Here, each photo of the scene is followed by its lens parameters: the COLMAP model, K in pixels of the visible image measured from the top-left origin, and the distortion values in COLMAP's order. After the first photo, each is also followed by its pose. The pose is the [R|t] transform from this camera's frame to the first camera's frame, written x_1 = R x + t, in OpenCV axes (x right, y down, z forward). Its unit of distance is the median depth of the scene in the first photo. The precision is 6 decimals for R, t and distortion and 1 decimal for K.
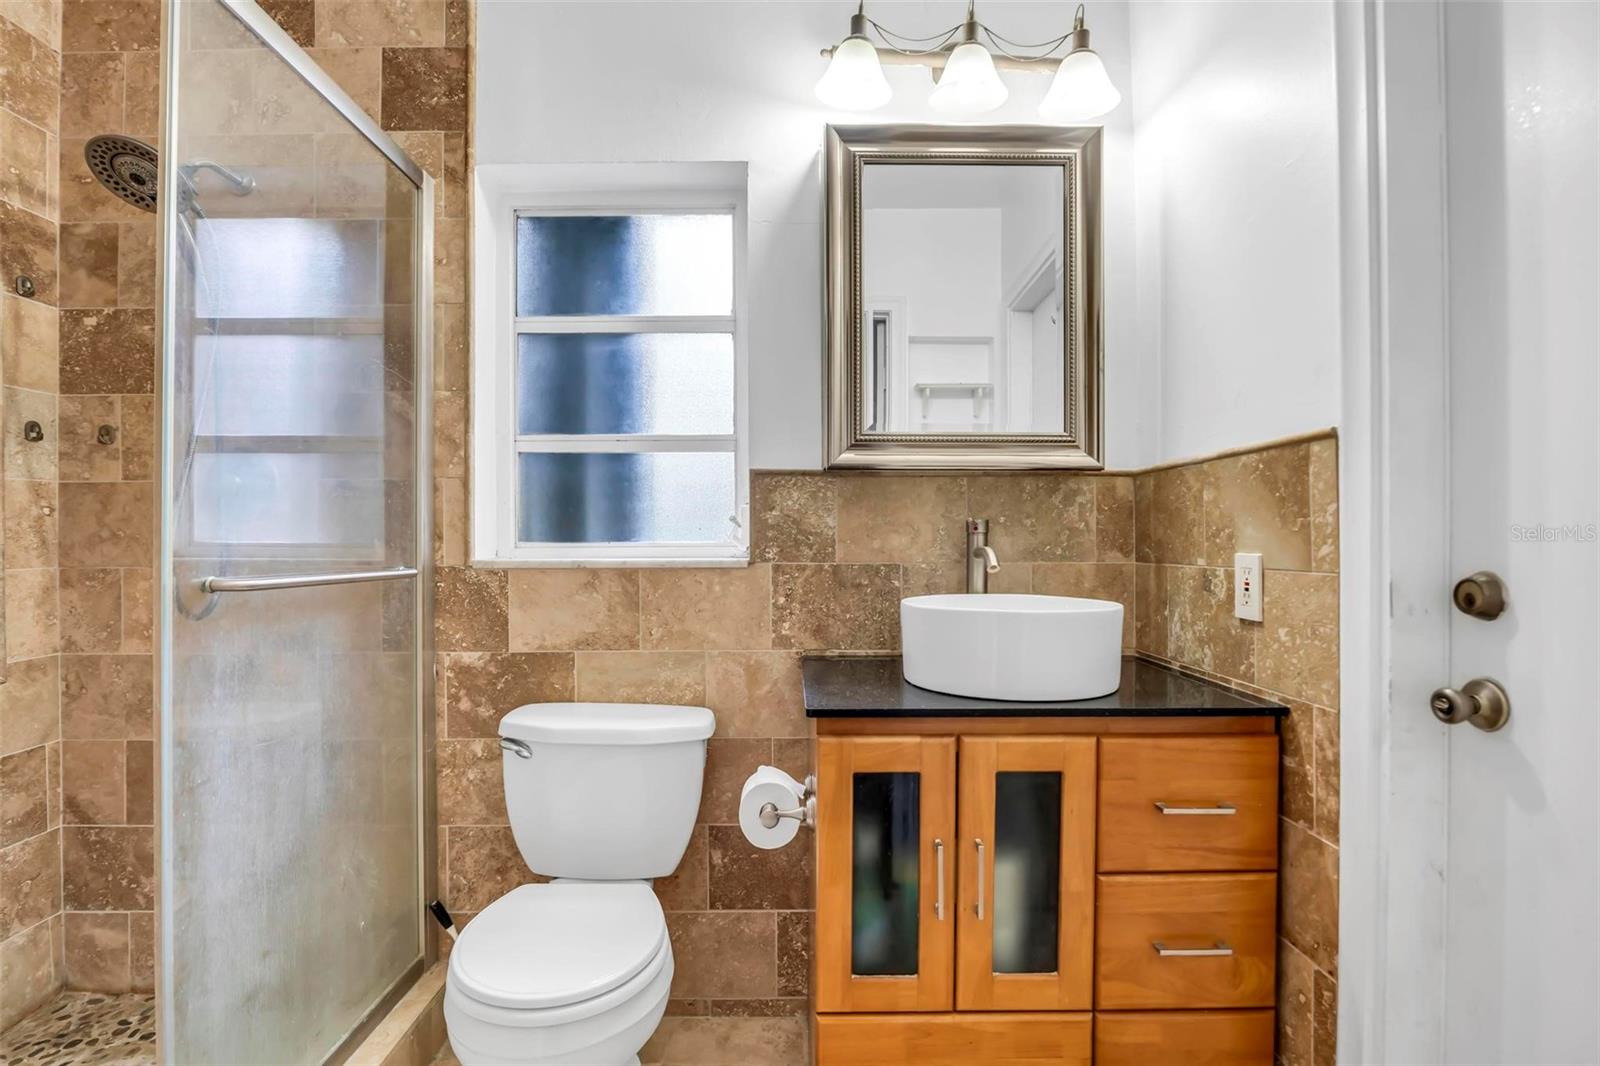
lens RADIAL K [[735.4, 0, 795.9], [0, 735.4, 546.4], [0, 0, 1]] dist [-0.033504, 0.000695]
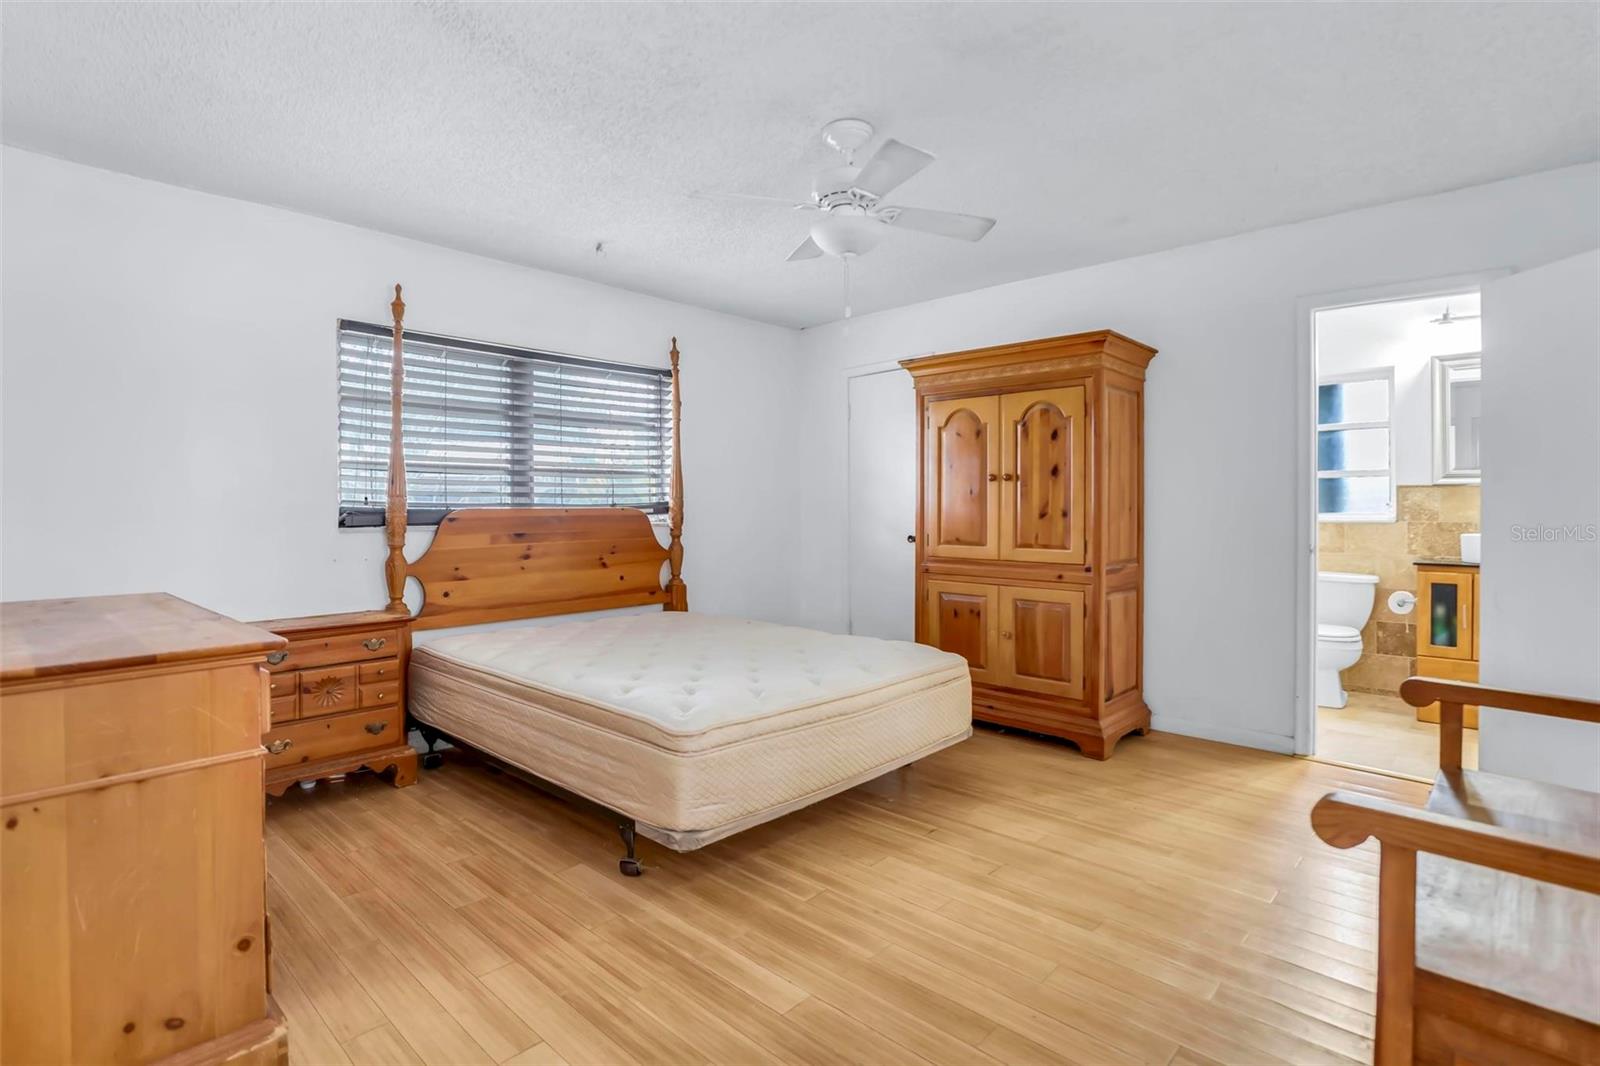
lens RADIAL K [[817.2, 0, 760.7], [0, 817.2, 503.7], [0, 0, 1]] dist [-0.009129, 0.002642]
pose [[0.727593, 0.000146, -0.686010, 0.272746], [-0.002222, 0.999995, -0.002144, -0.027565], [0.686006, 0.003084, 0.727589, -2.608007]]
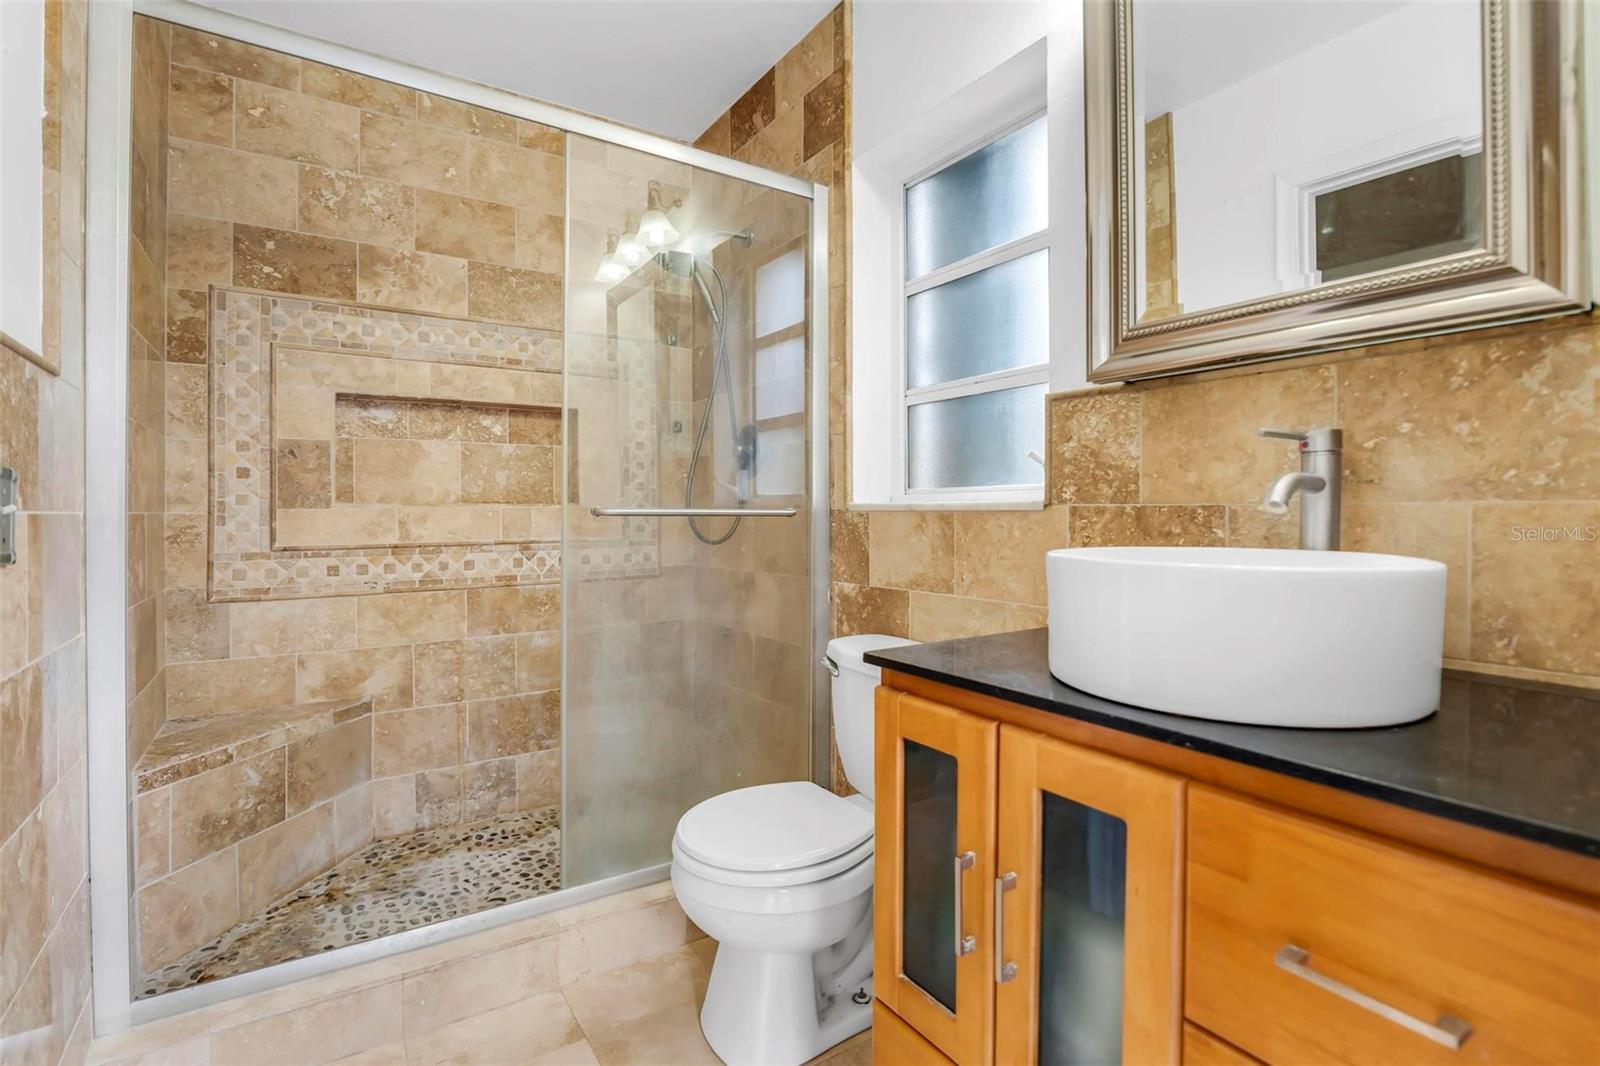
lens RADIAL K [[735.4, 0, 809.8], [0, 735.4, 520.3], [0, 0, 1]] dist [-0.033504, 0.000695]
pose [[0.557721, 0.011334, -0.829951, 0.490282], [-0.007435, 0.999935, 0.008659, 0.035064], [0.829995, 0.001341, 0.557769, 0.296994]]
